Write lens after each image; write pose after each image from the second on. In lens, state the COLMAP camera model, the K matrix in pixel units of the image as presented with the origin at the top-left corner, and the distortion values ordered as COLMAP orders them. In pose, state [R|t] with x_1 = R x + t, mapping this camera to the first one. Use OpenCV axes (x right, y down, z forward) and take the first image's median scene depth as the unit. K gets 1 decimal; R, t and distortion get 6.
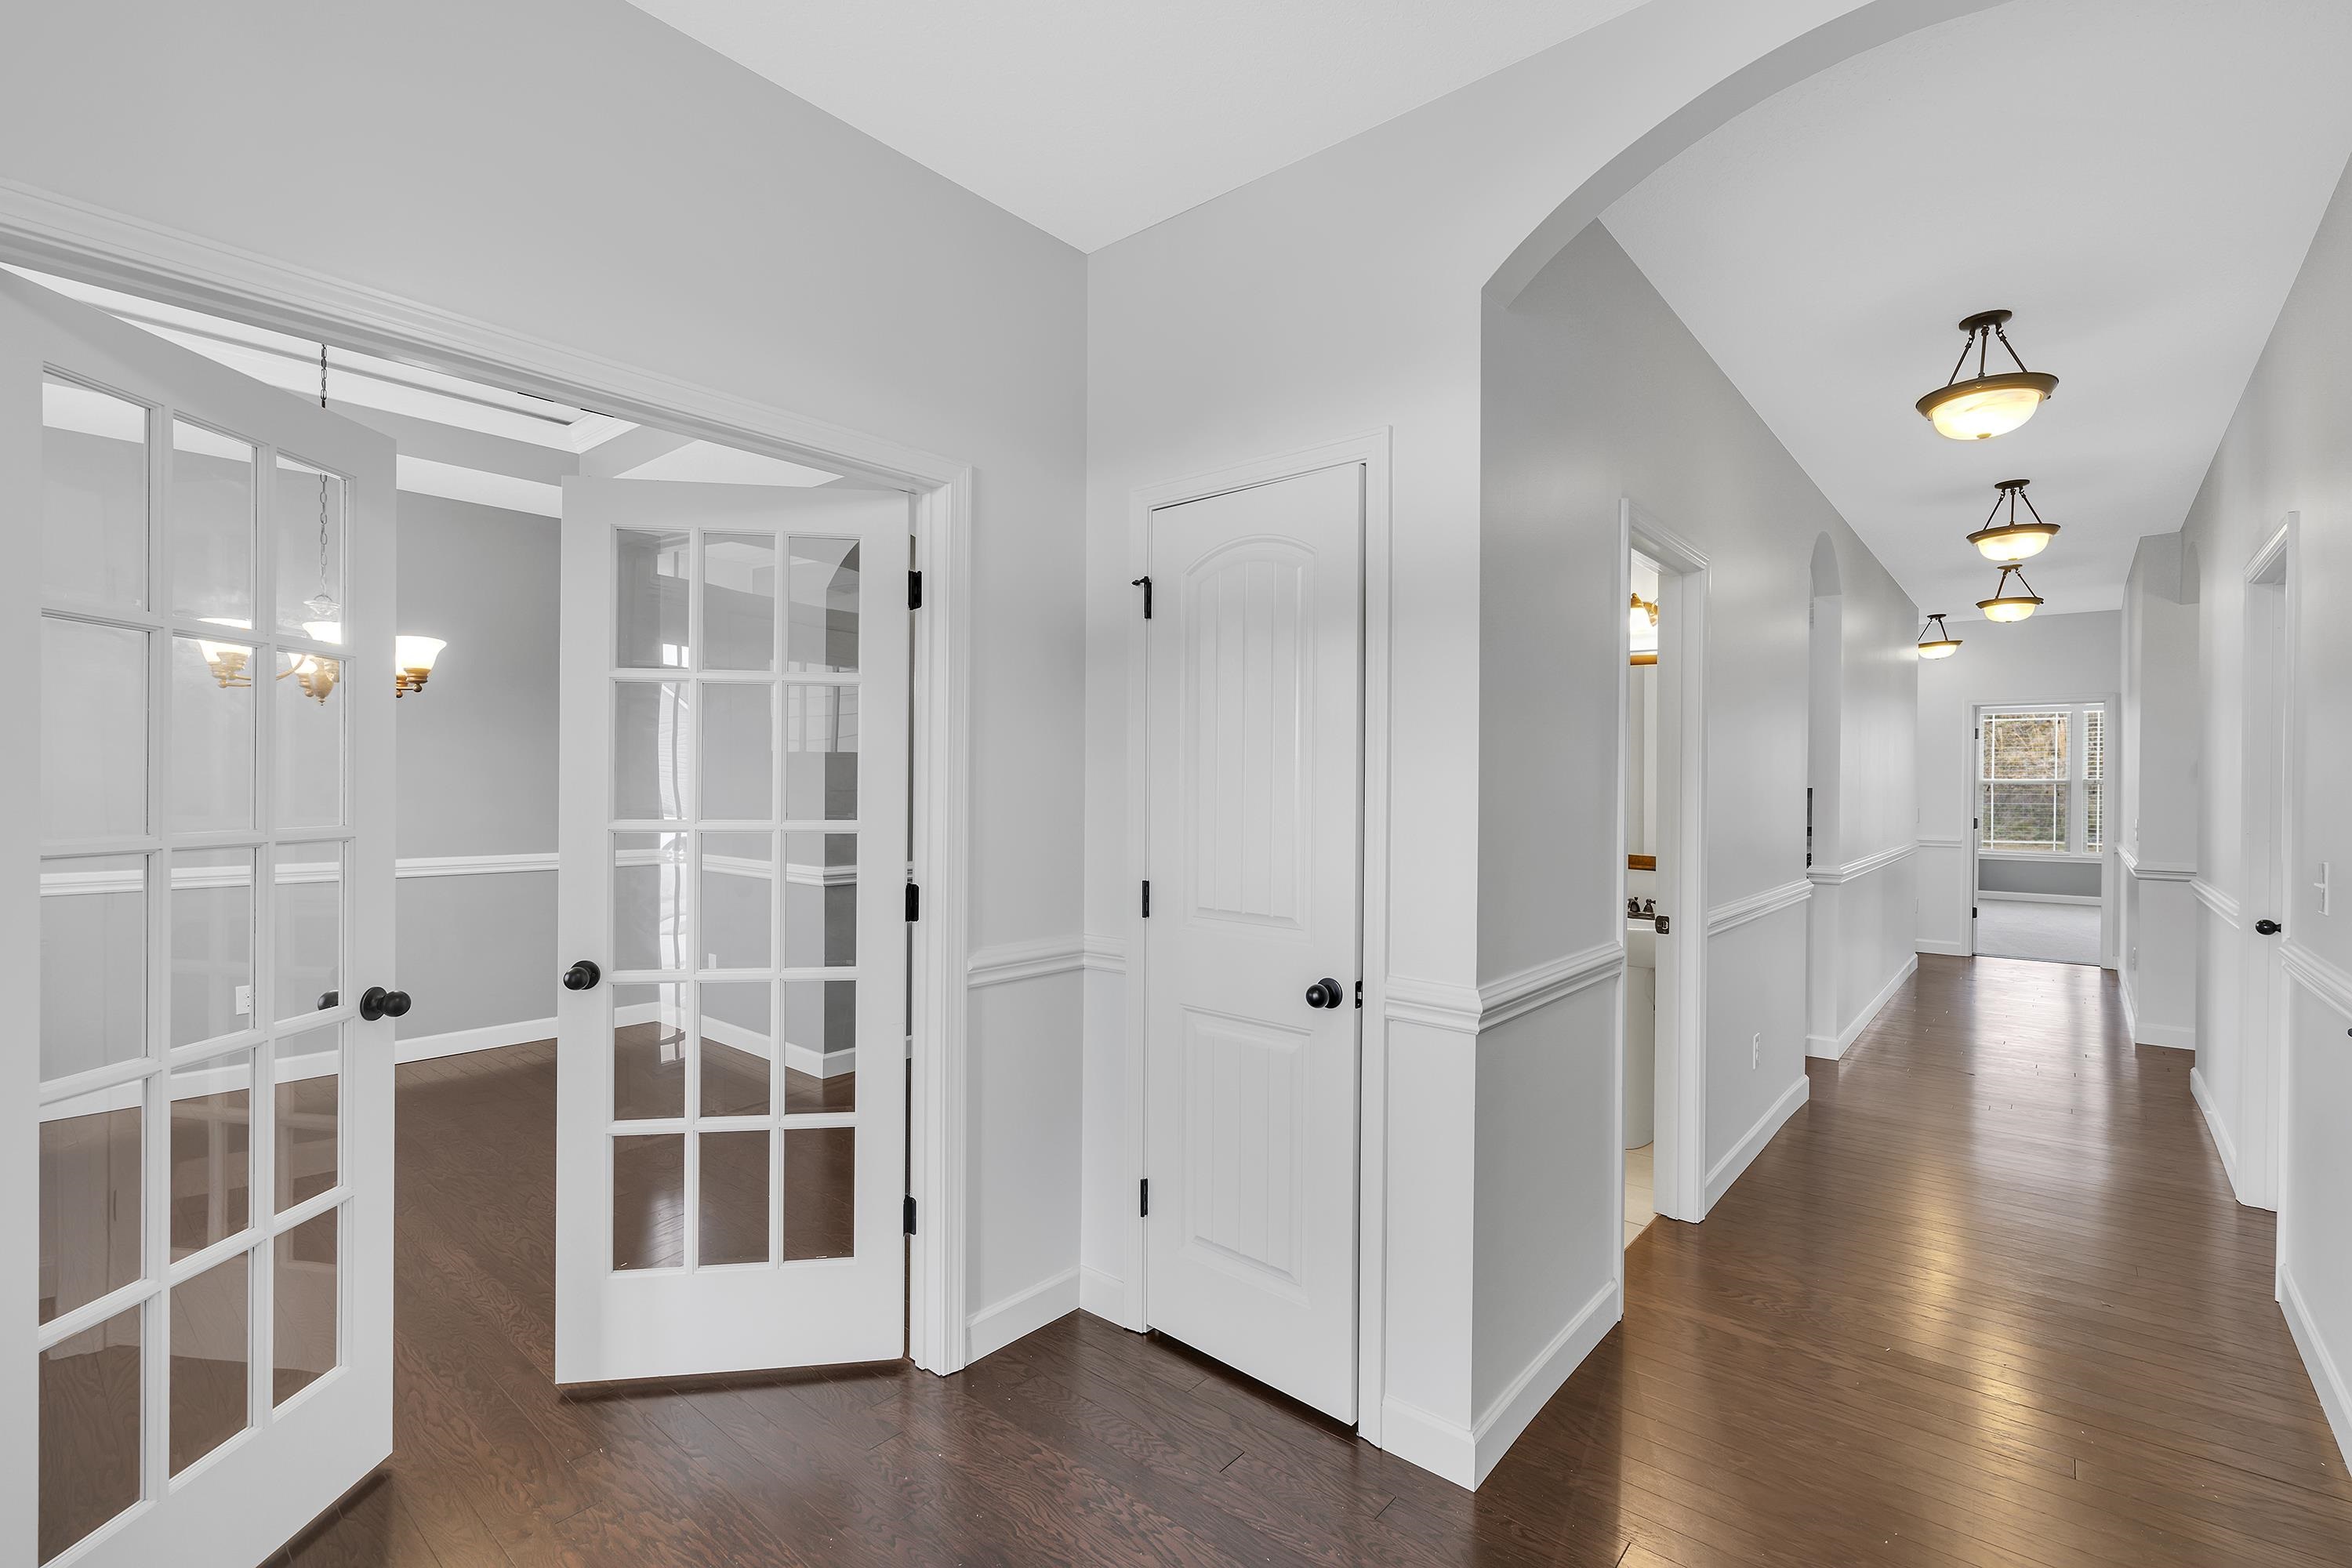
lens RADIAL K [[1072.2, 0, 1179.6], [0, 1072.2, 784.8], [0, 0, 1]] dist [0.000431, 0.000209]
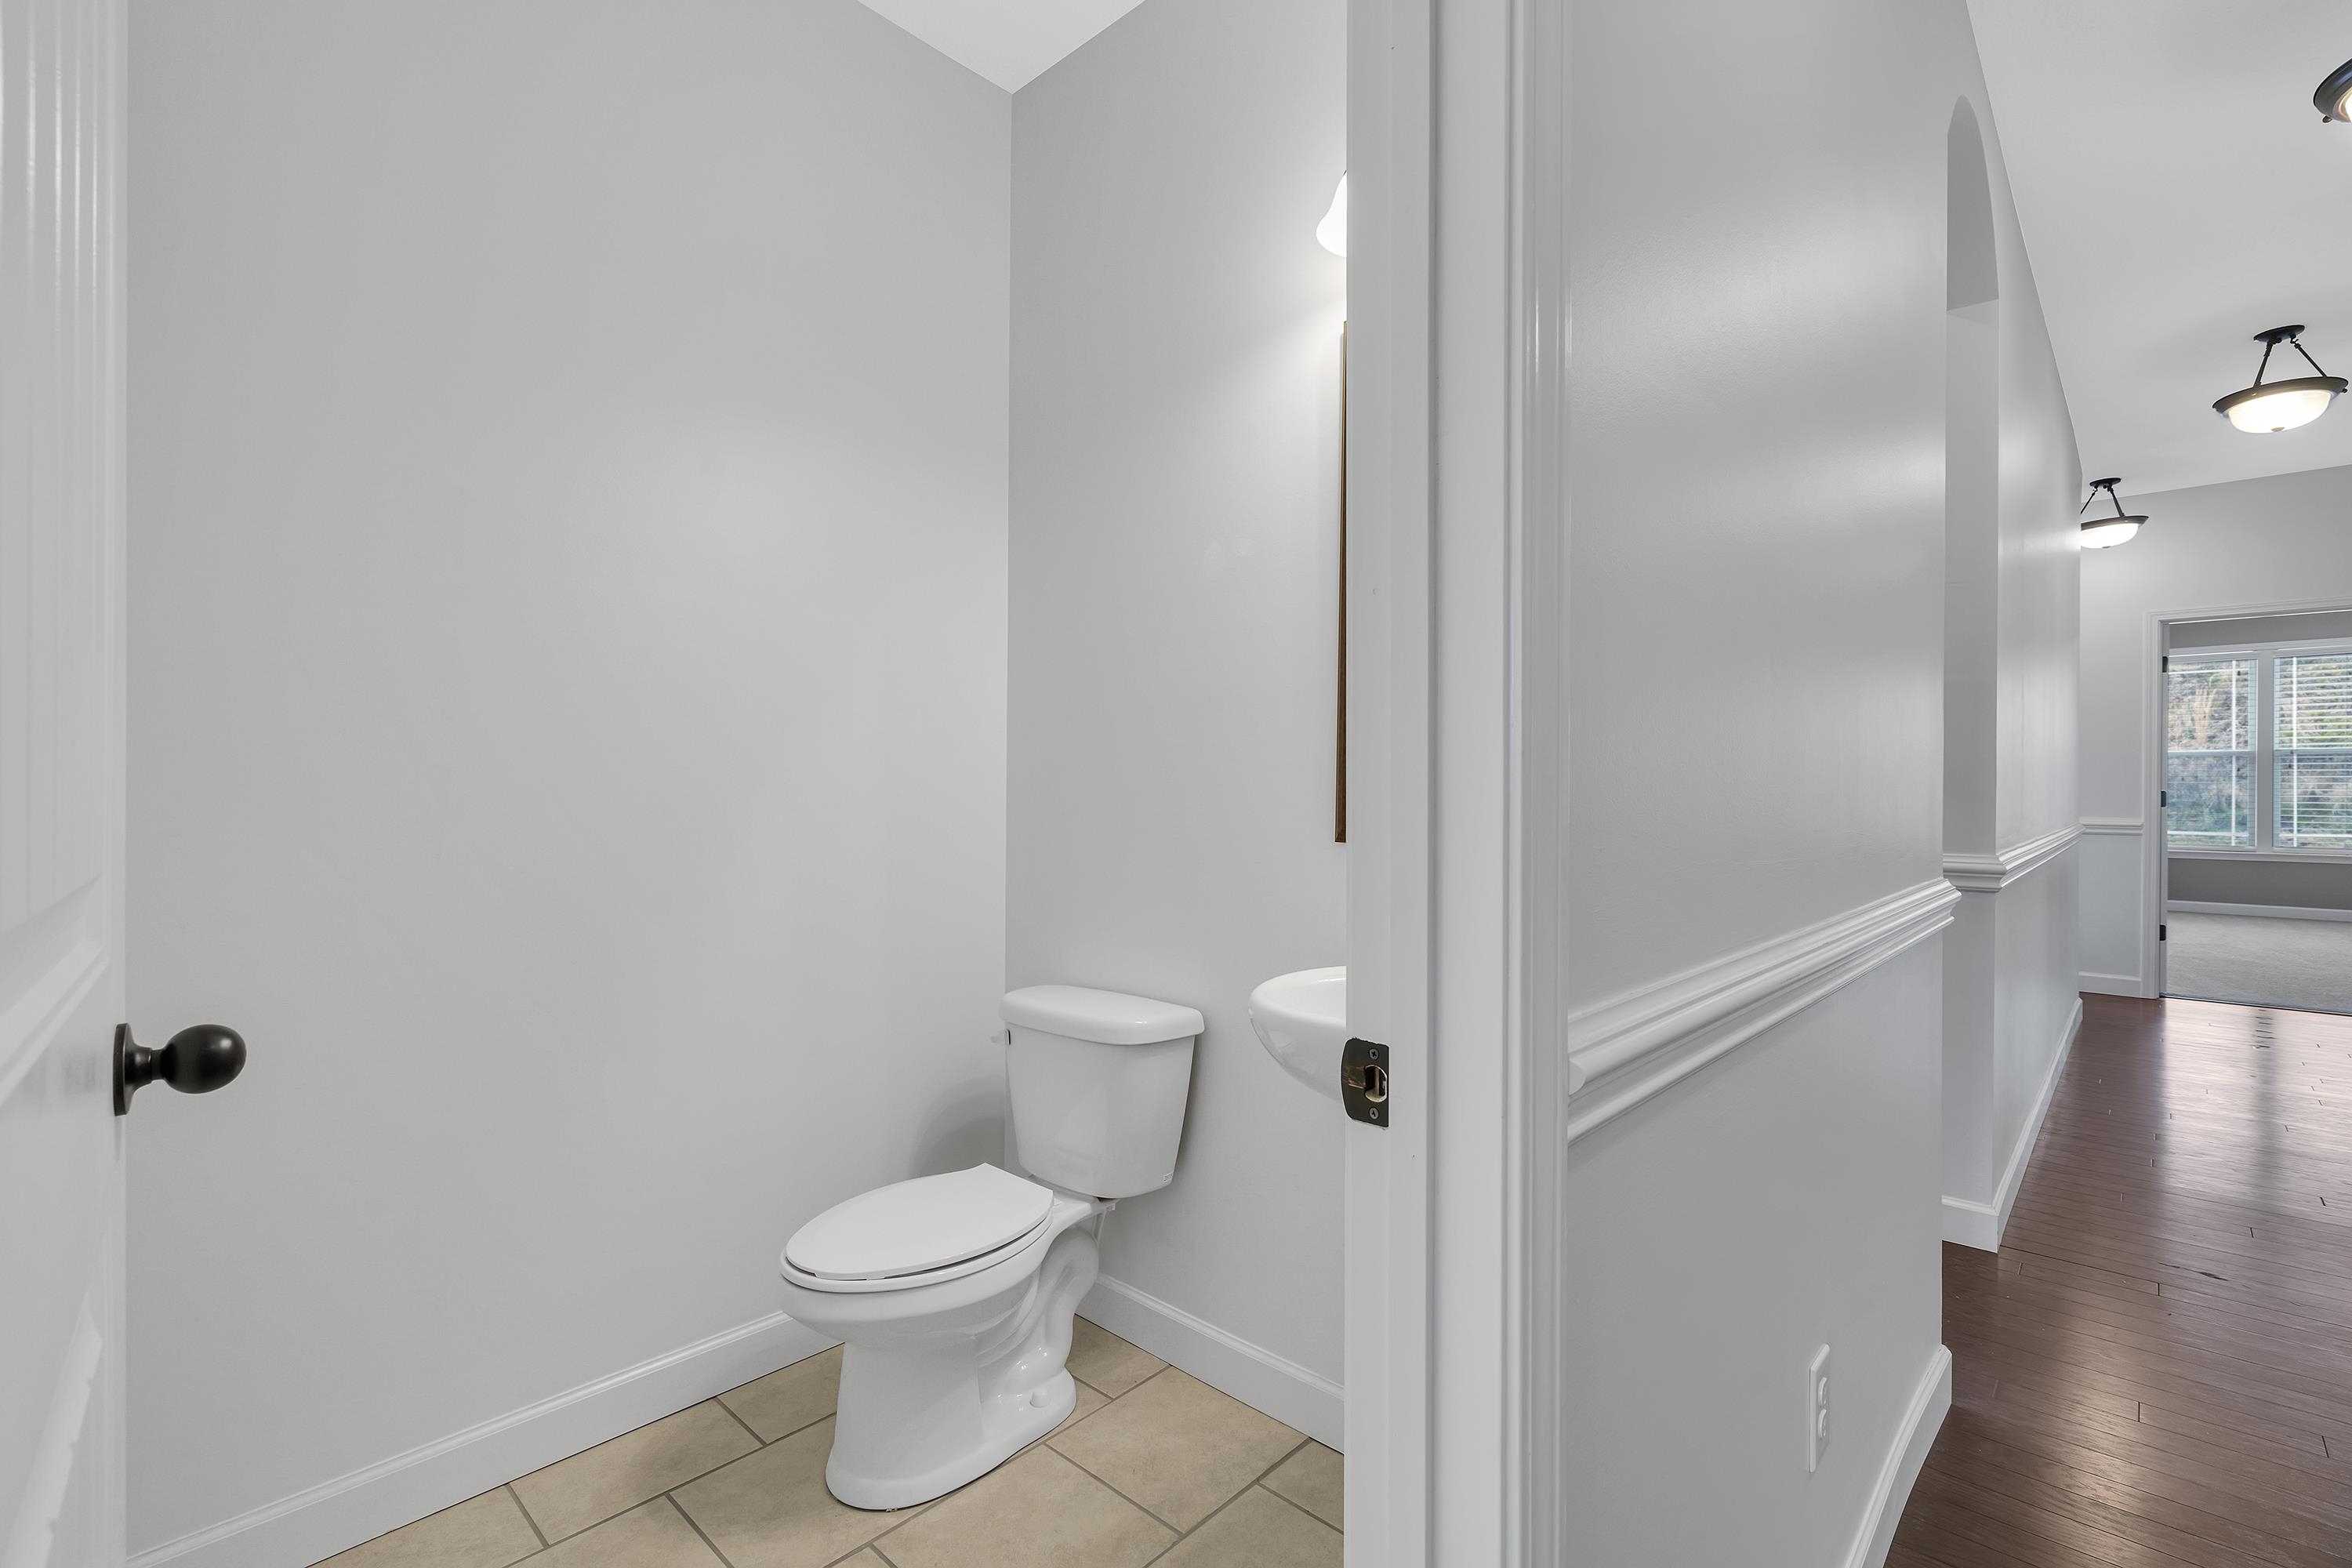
lens RADIAL K [[1072.2, 0, 1179.6], [0, 1072.2, 784.8], [0, 0, 1]] dist [0.000431, 0.000209]
pose [[0.998653, -0.006690, -0.051449, 0.173968], [0.006374, 0.999960, -0.006304, 0.028758], [0.051489, 0.005967, 0.998656, 0.318709]]
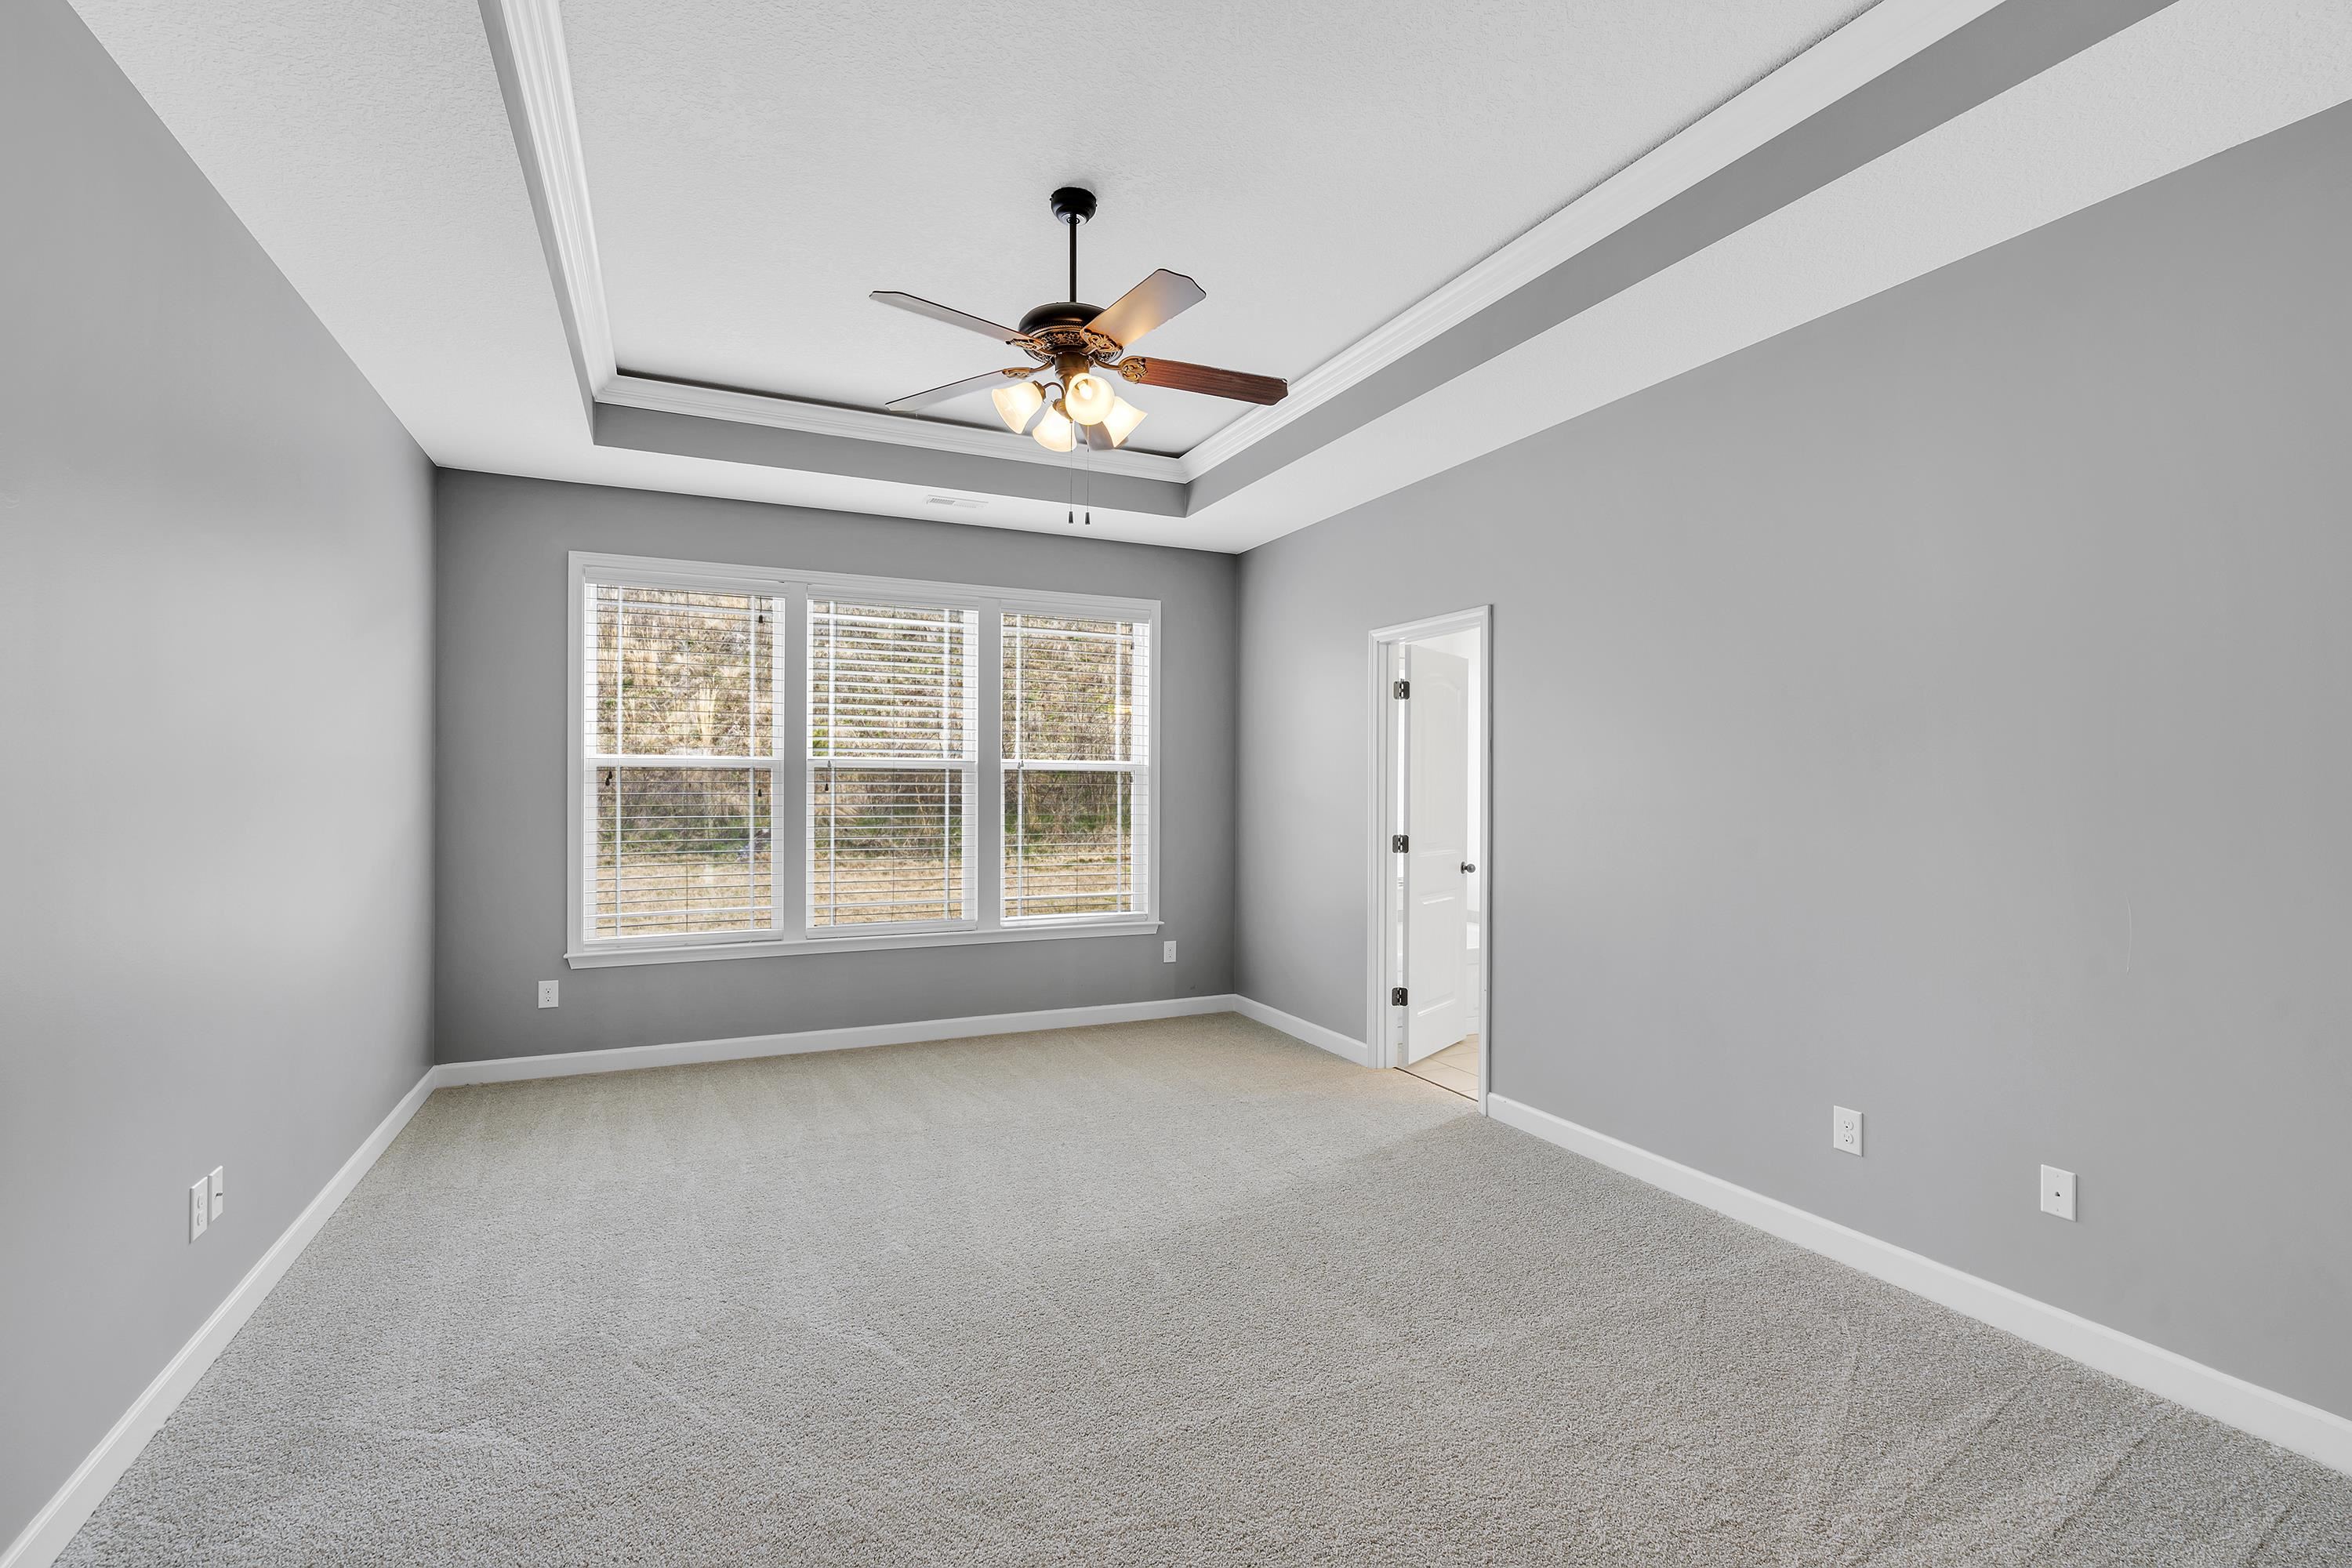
lens RADIAL K [[1072.2, 0, 1179.6], [0, 1072.2, 784.8], [0, 0, 1]] dist [0.000431, 0.000209]
pose [[0.424679, -0.006402, 0.905322, 0.769382], [-0.002061, 0.999966, 0.008037, -0.003613], [-0.905342, -0.005279, 0.424651, 1.035615]]
